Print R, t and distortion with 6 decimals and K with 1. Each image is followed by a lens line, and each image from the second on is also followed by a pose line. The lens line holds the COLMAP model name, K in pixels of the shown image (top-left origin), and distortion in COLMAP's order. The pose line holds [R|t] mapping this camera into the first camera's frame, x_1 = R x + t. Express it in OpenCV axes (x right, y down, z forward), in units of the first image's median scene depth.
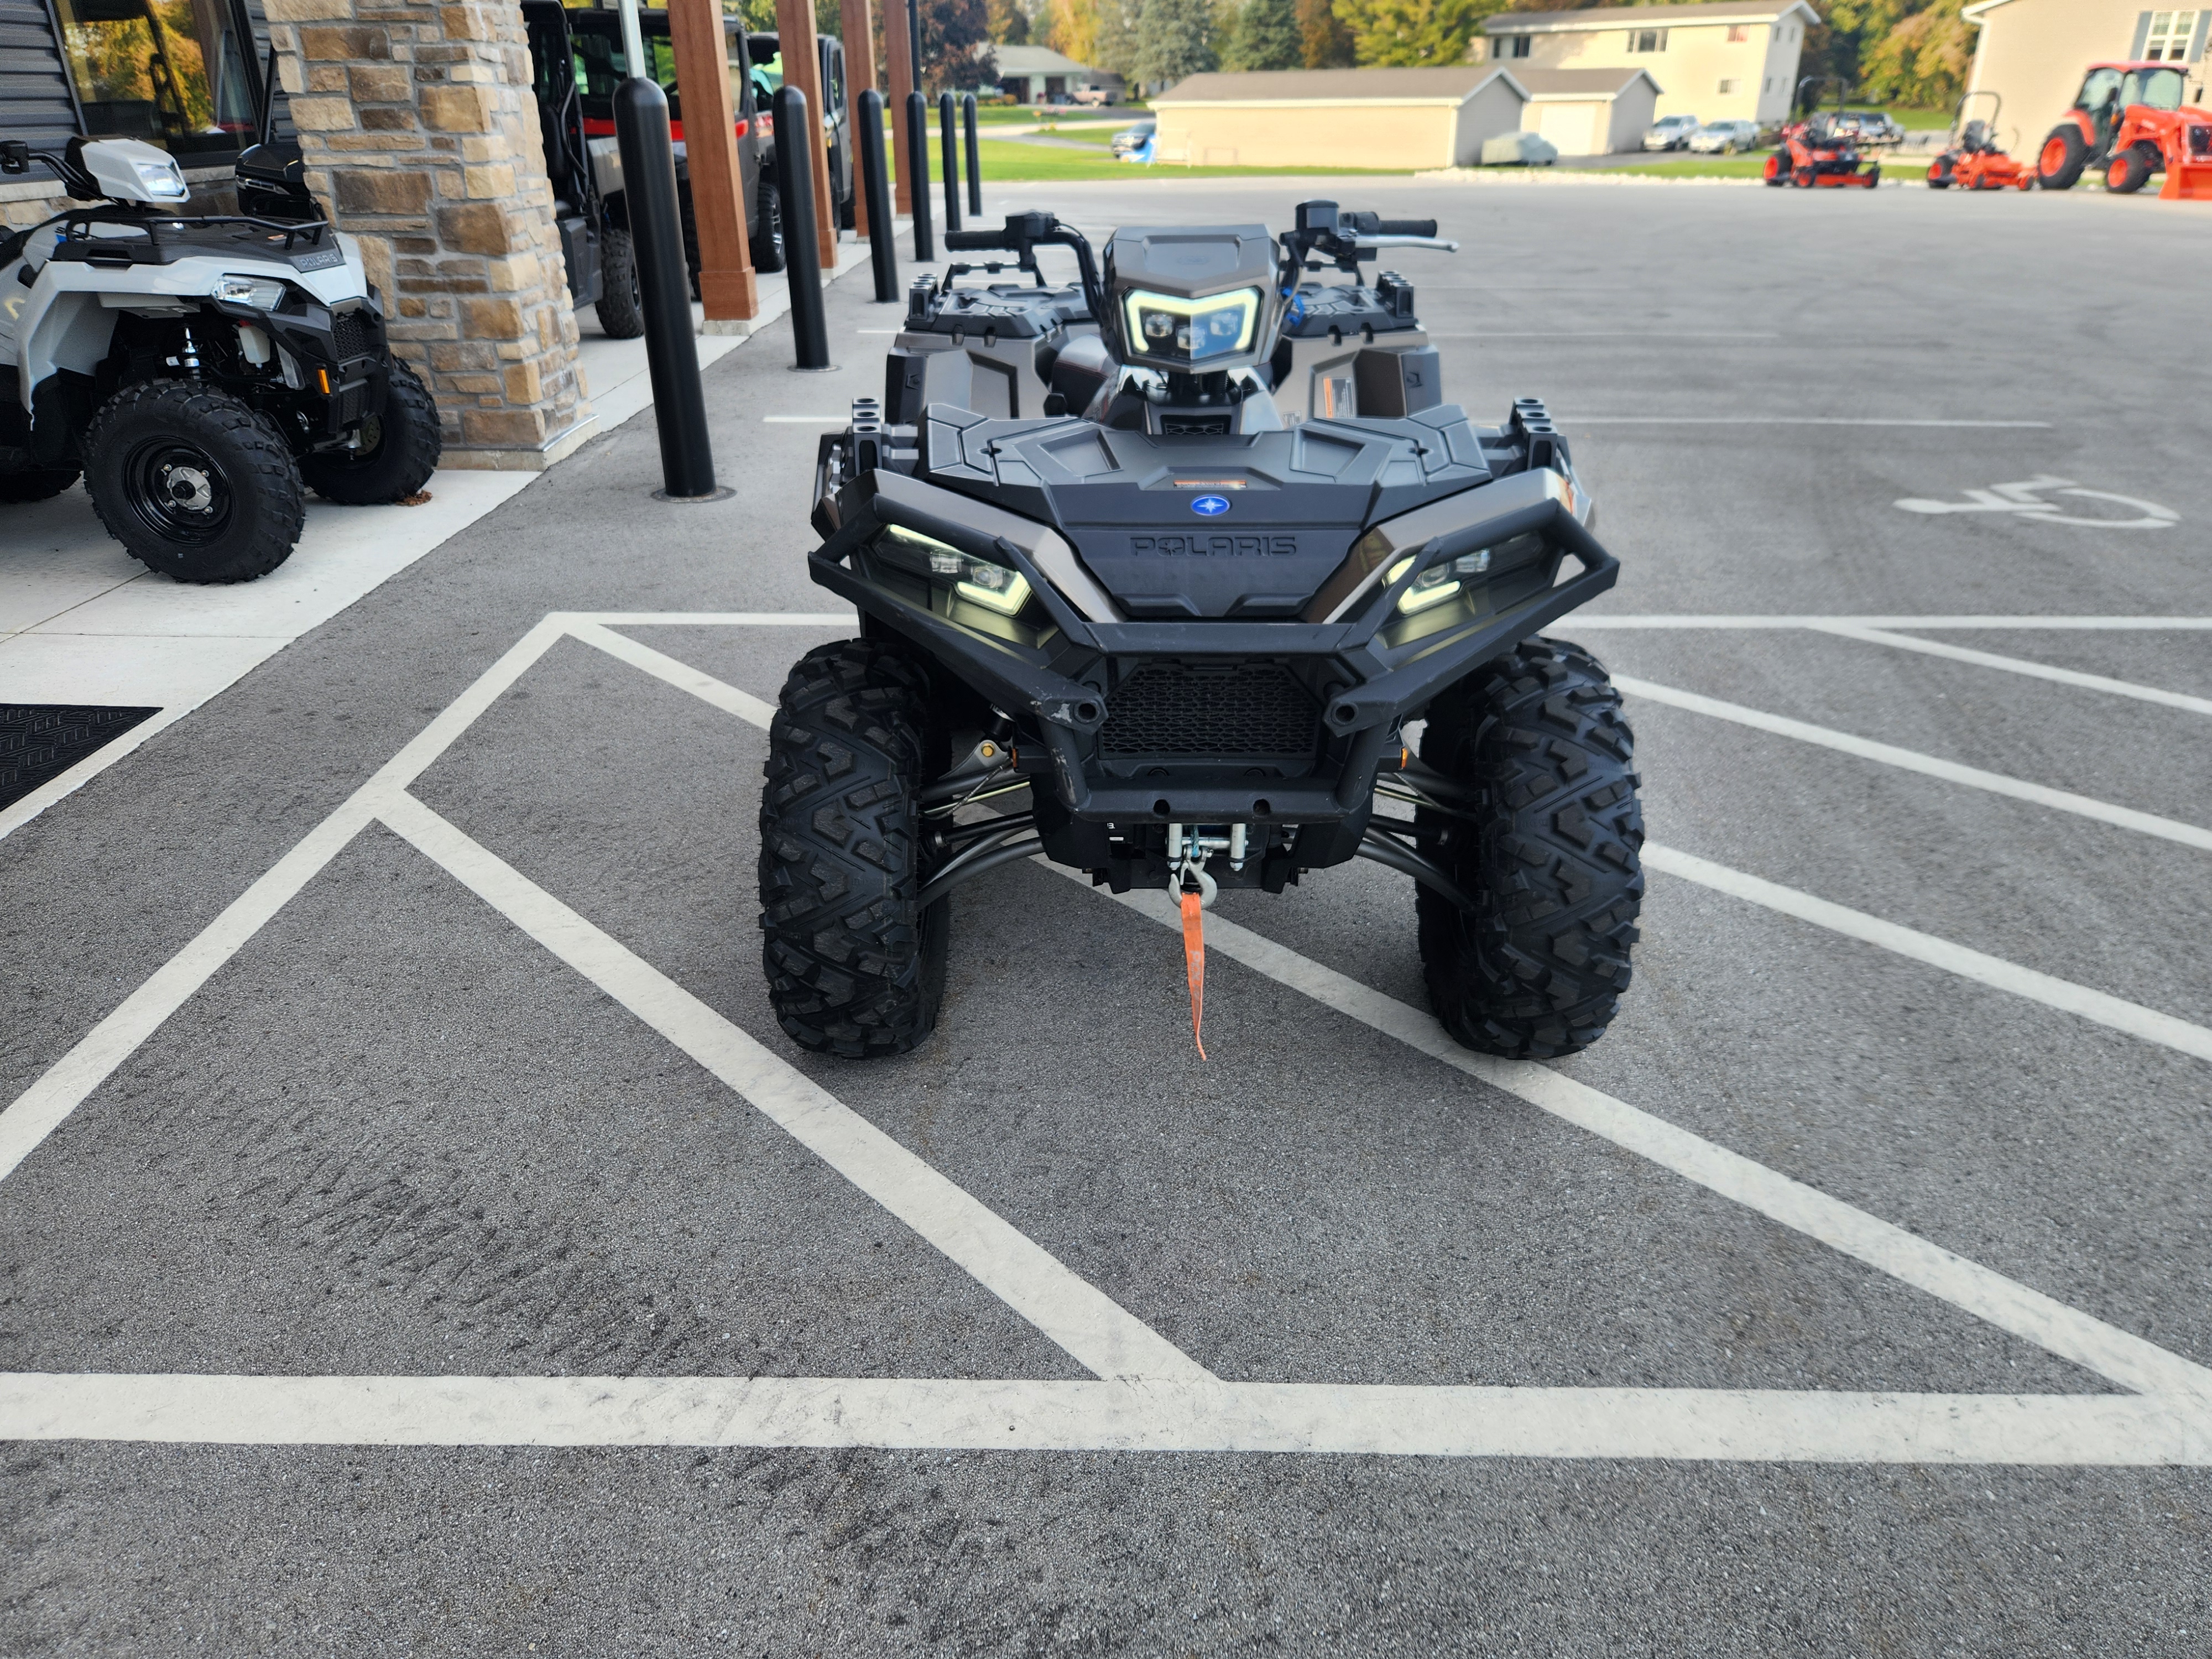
lens RADIAL K [[1481.4, 0, 1123.6], [0, 1481.4, 832.3], [0, 0, 1]] dist [0.064241, -0.044230]
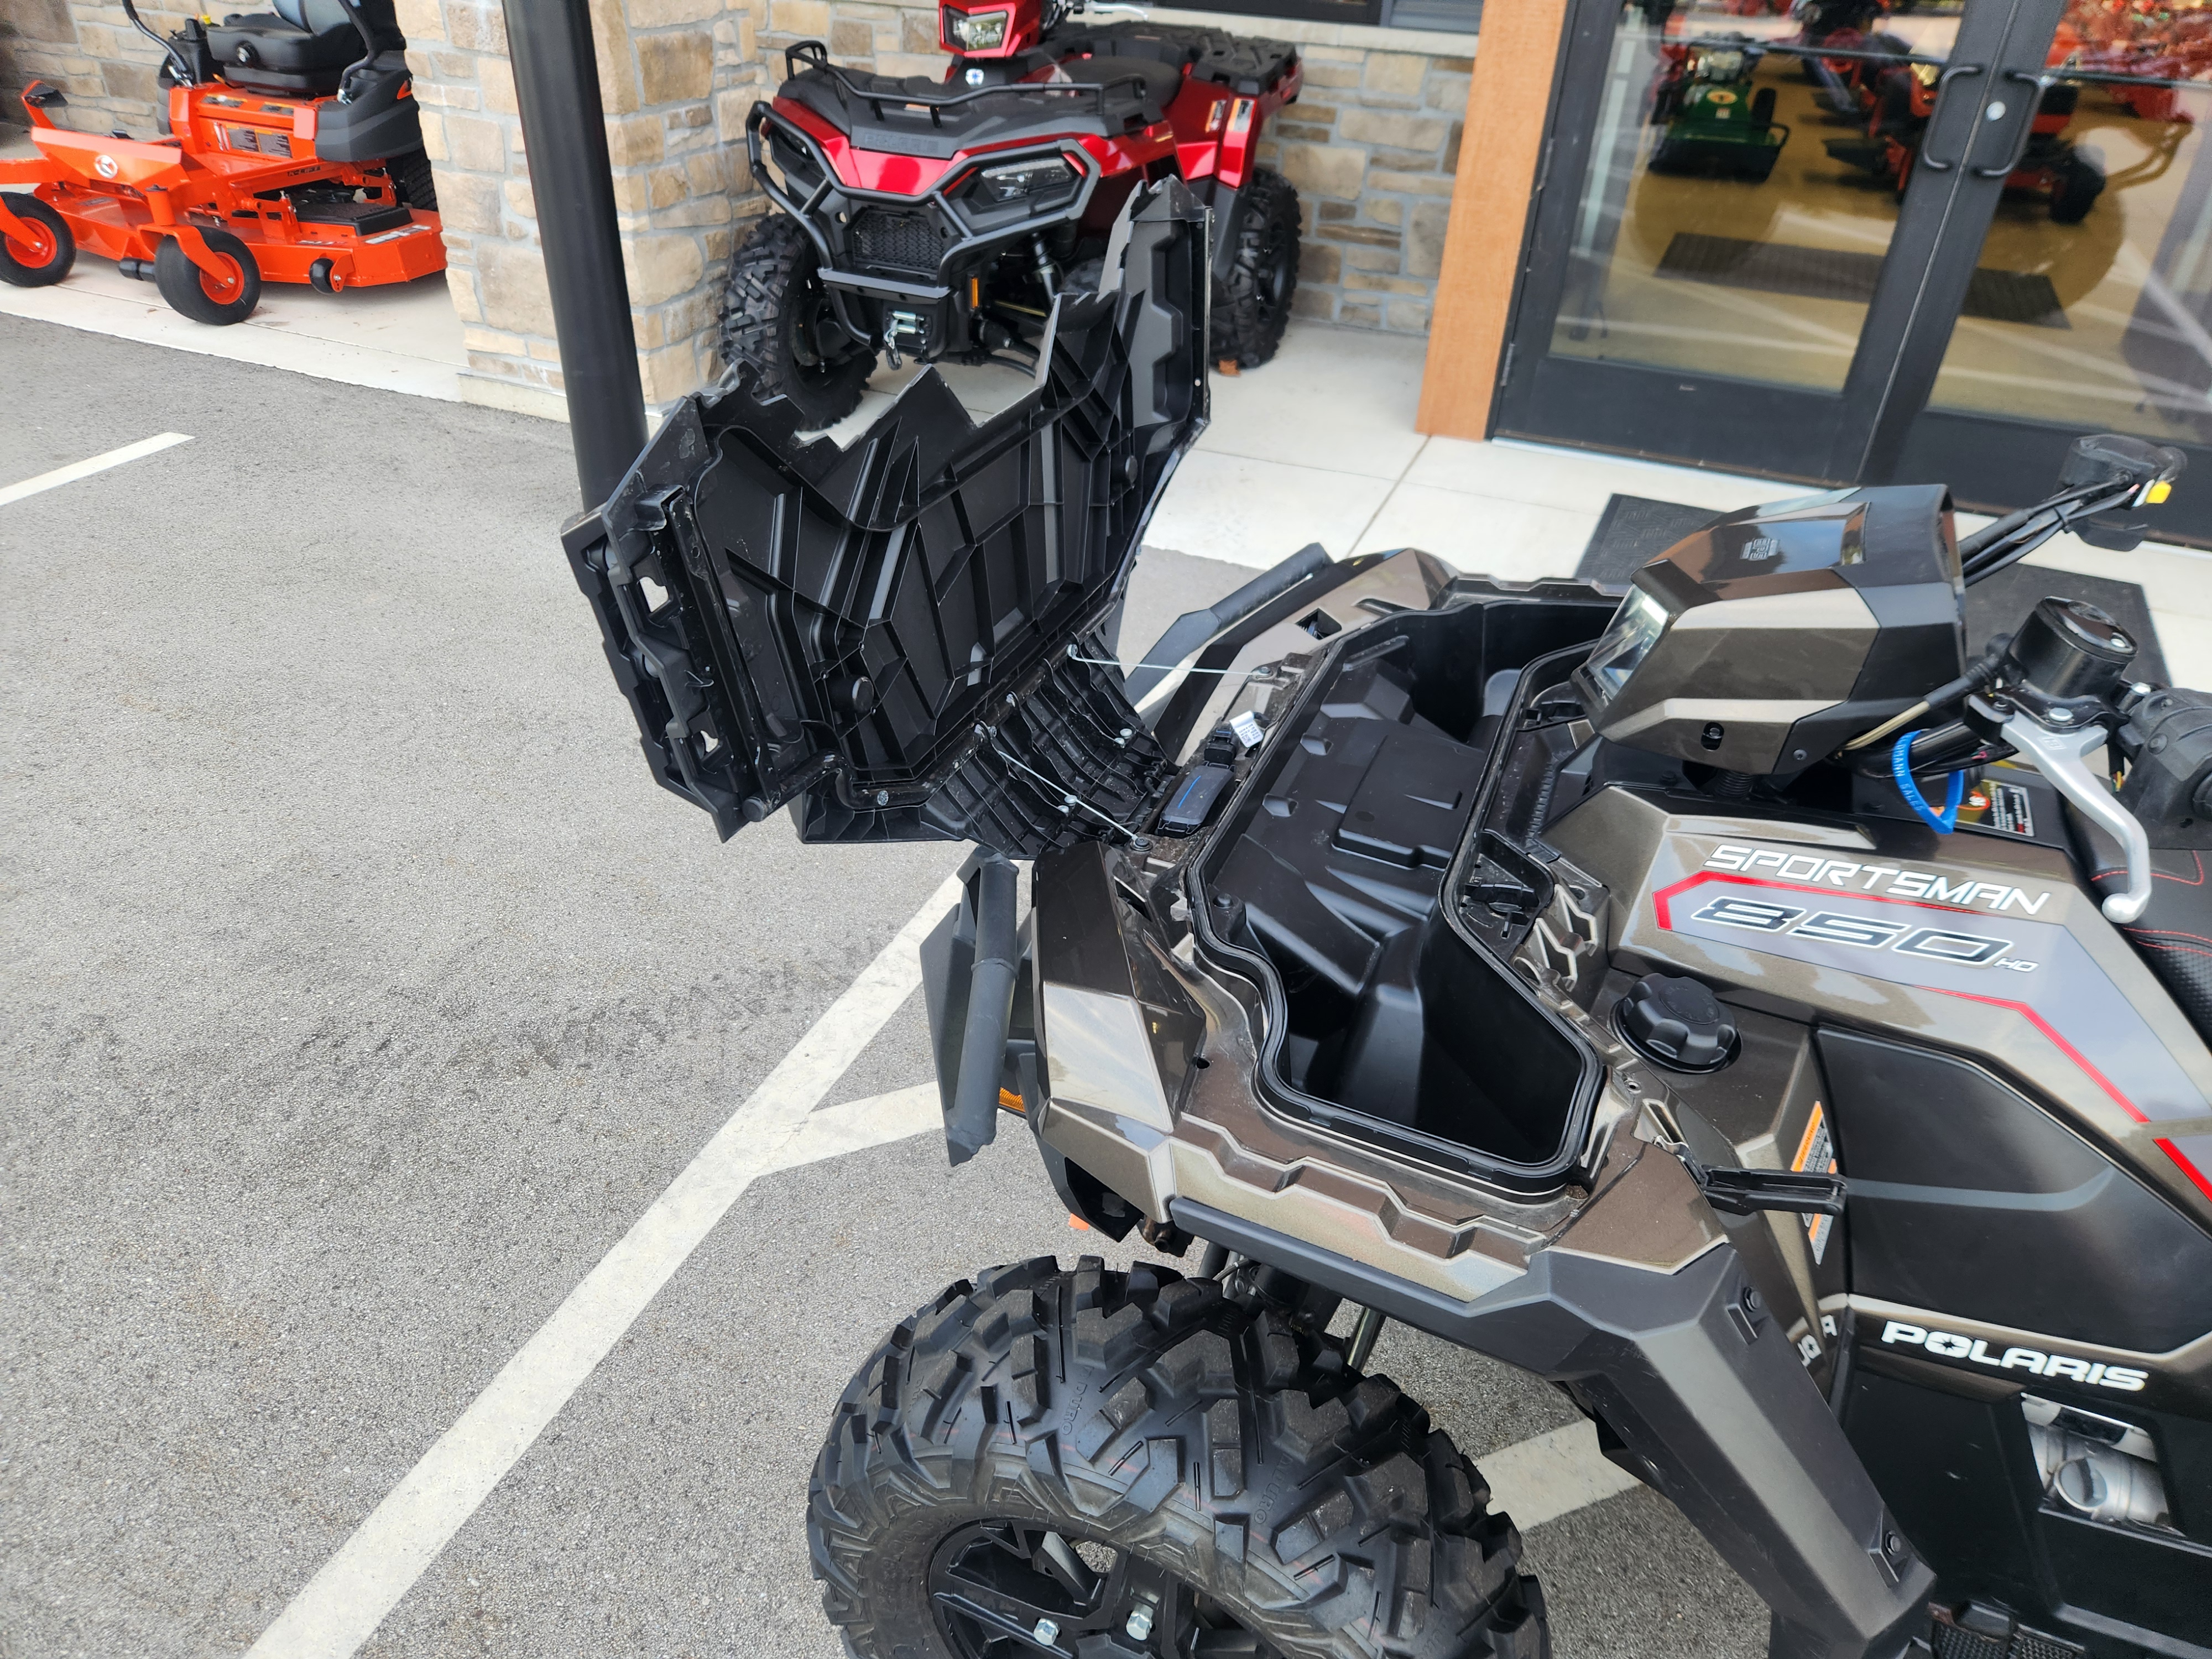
lens RADIAL K [[1481.4, 0, 1123.6], [0, 1481.4, 832.3], [0, 0, 1]] dist [0.064241, -0.044230]
pose [[-0.377080, 0.508595, -0.774043, 0.795231], [-0.450800, 0.629274, 0.633082, -0.754420], [0.809068, 0.587661, -0.008012, 1.152939]]
